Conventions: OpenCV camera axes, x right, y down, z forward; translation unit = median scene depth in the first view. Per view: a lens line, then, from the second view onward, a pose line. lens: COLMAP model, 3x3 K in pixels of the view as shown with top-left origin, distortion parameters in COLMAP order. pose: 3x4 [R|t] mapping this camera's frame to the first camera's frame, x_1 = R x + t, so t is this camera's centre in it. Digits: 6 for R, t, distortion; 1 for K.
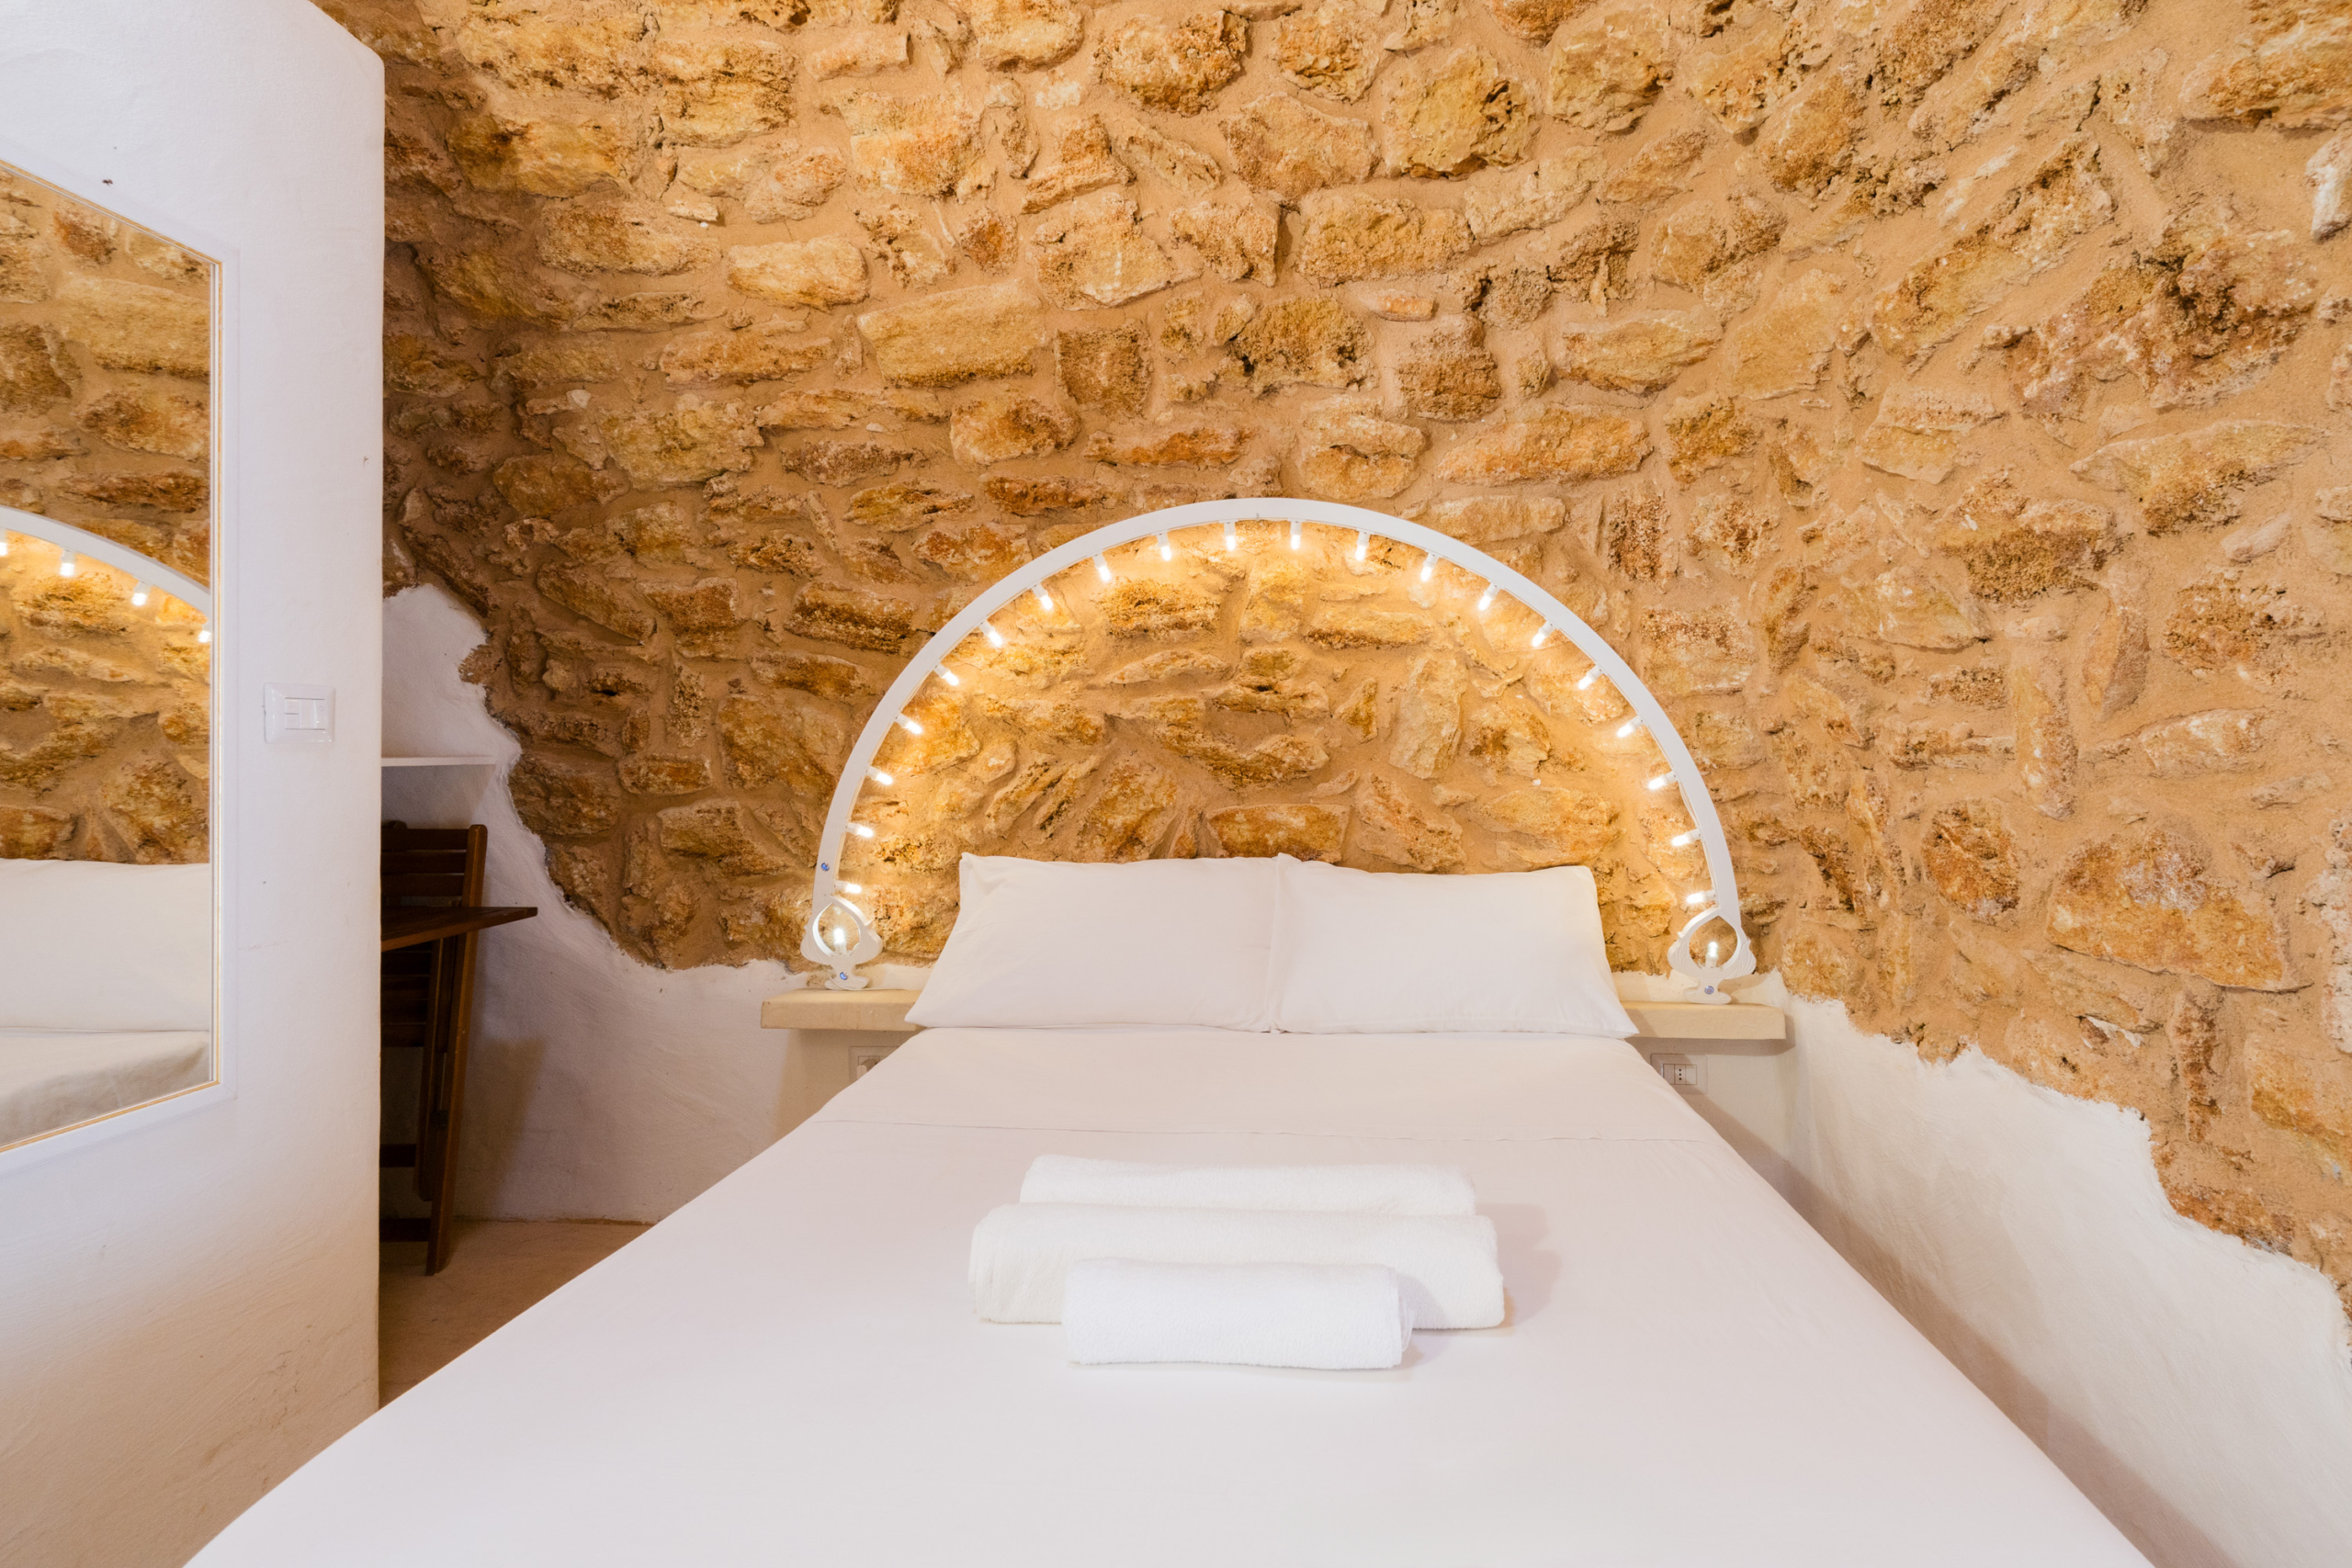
lens RADIAL K [[1141.9, 0, 1195.0], [0, 1141.9, 737.1], [0, 0, 1]] dist [-0.003486, -0.000503]
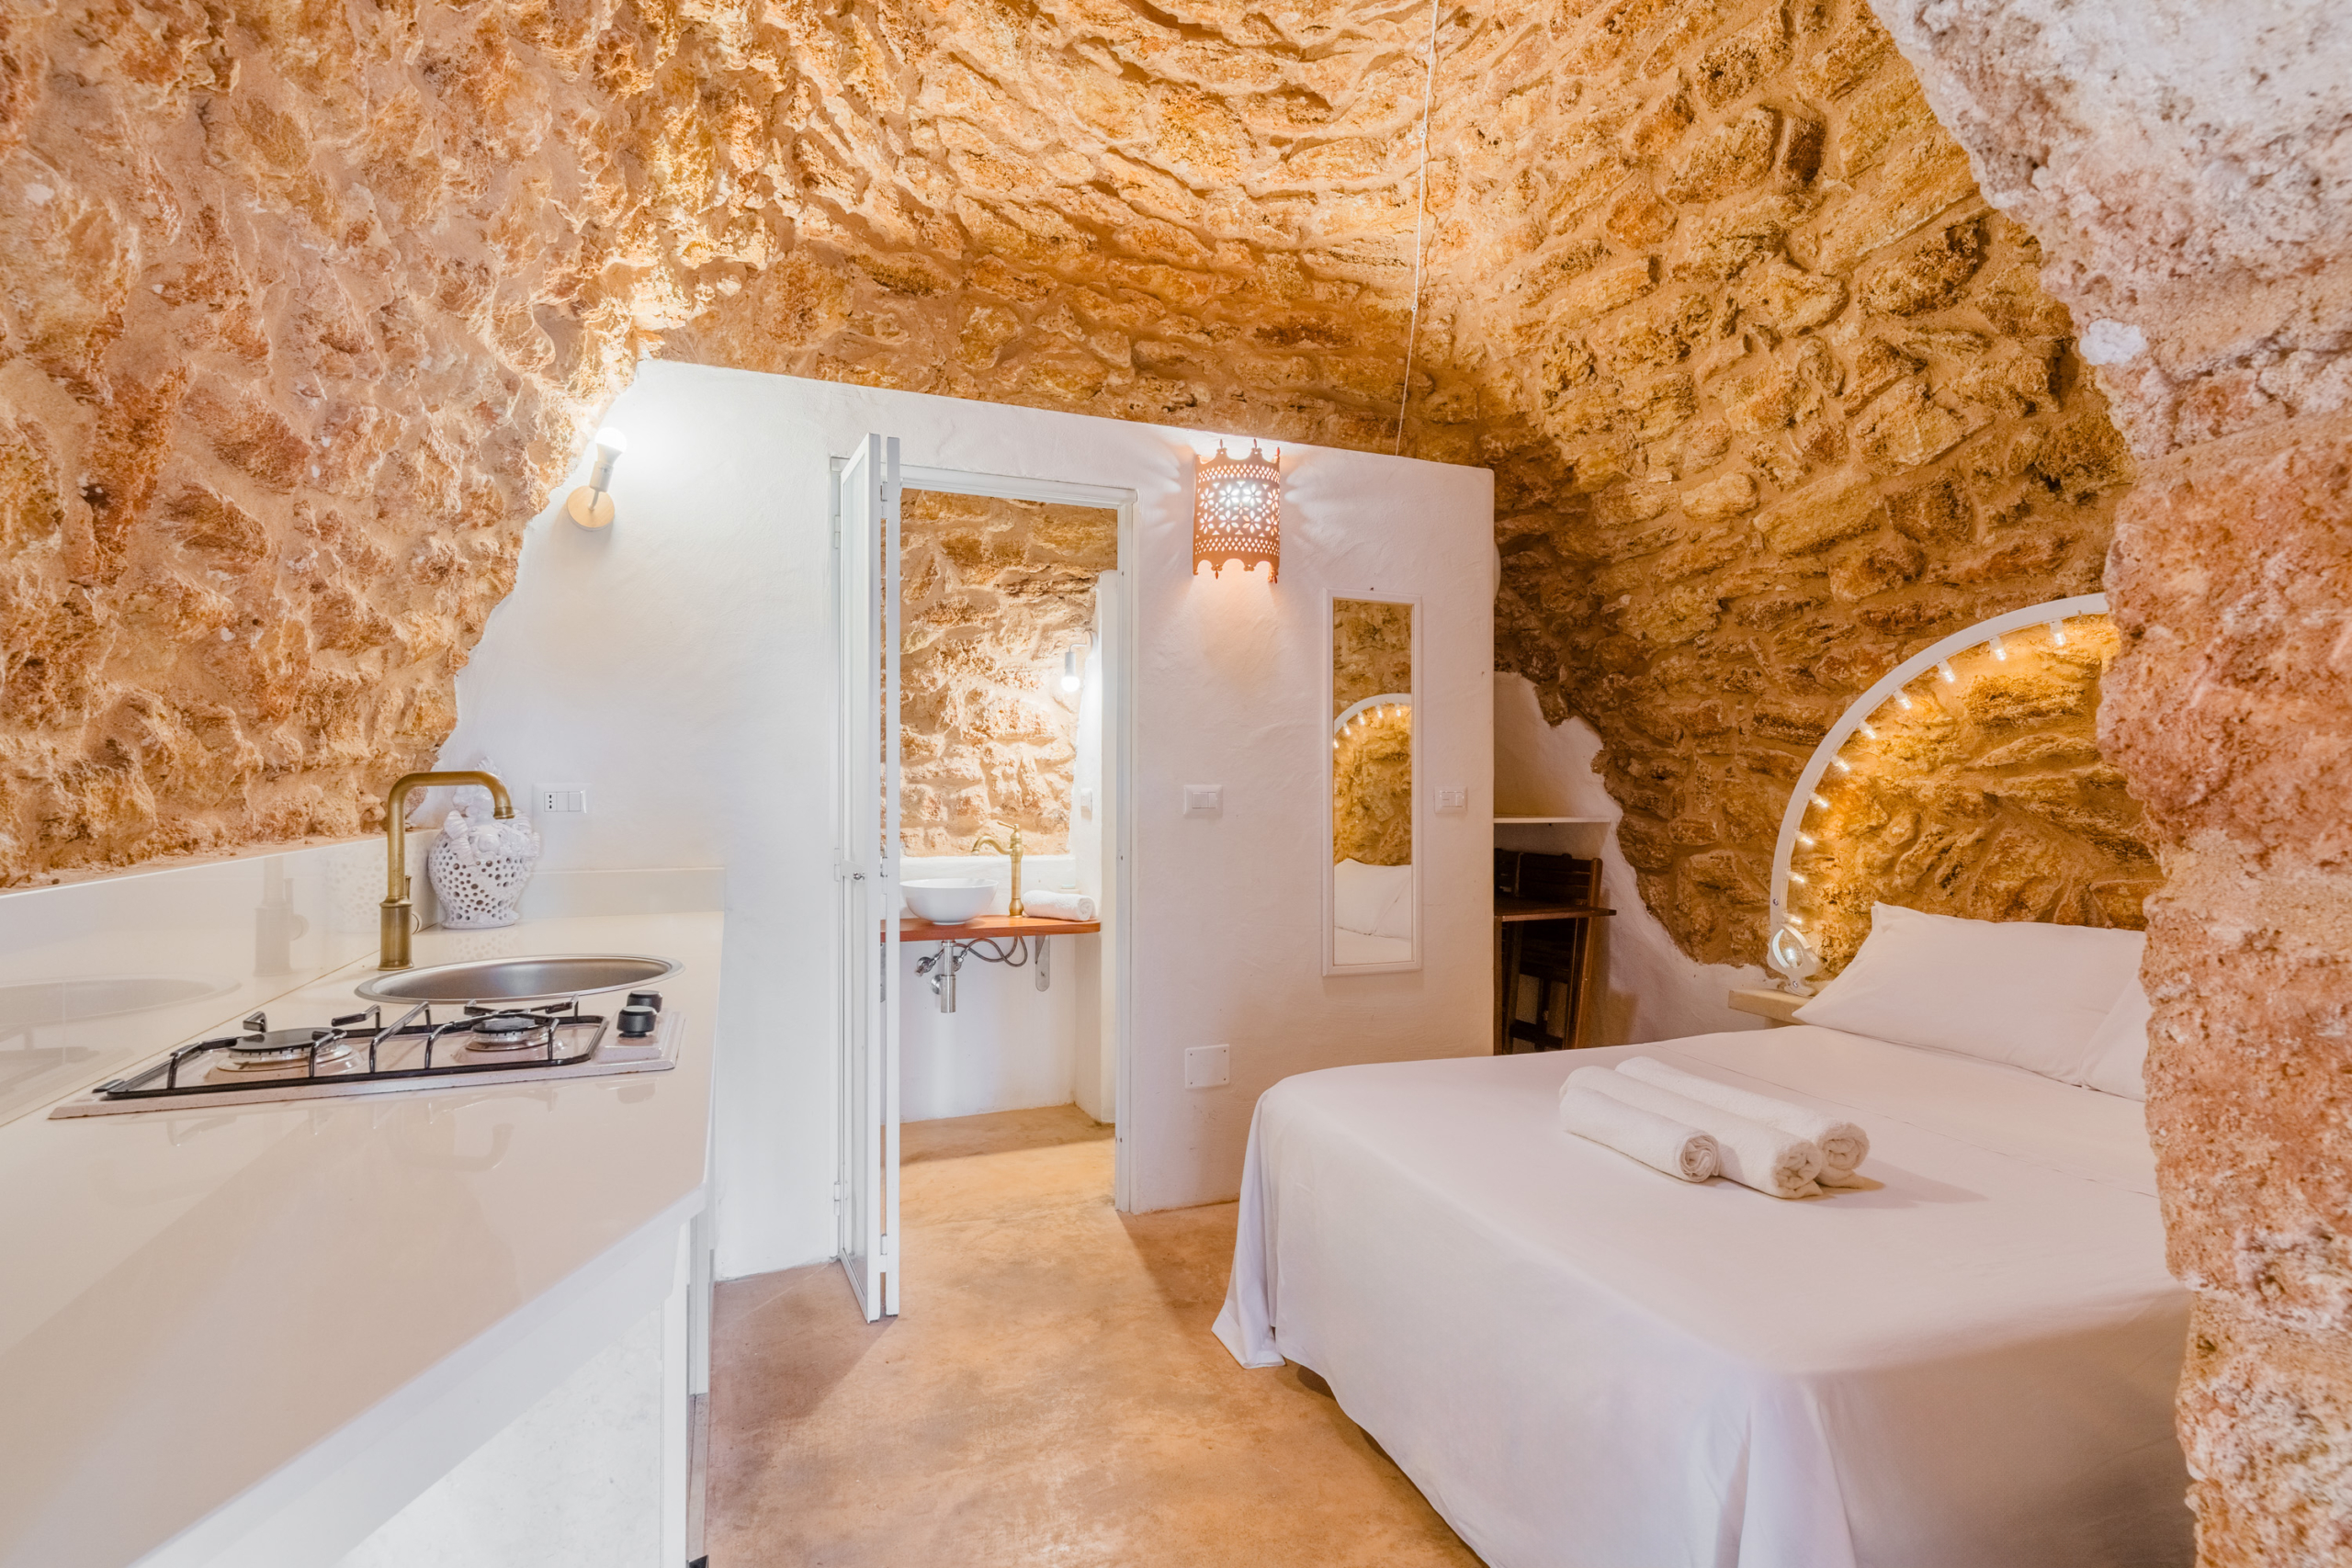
lens RADIAL K [[1141.9, 0, 1195.0], [0, 1141.9, 737.1], [0, 0, 1]] dist [-0.003486, -0.000503]
pose [[0.379546, -0.043225, -0.924163, 0.719678], [0.011120, 0.999049, -0.042160, -0.037648], [0.925106, 0.005725, 0.379666, -0.190100]]
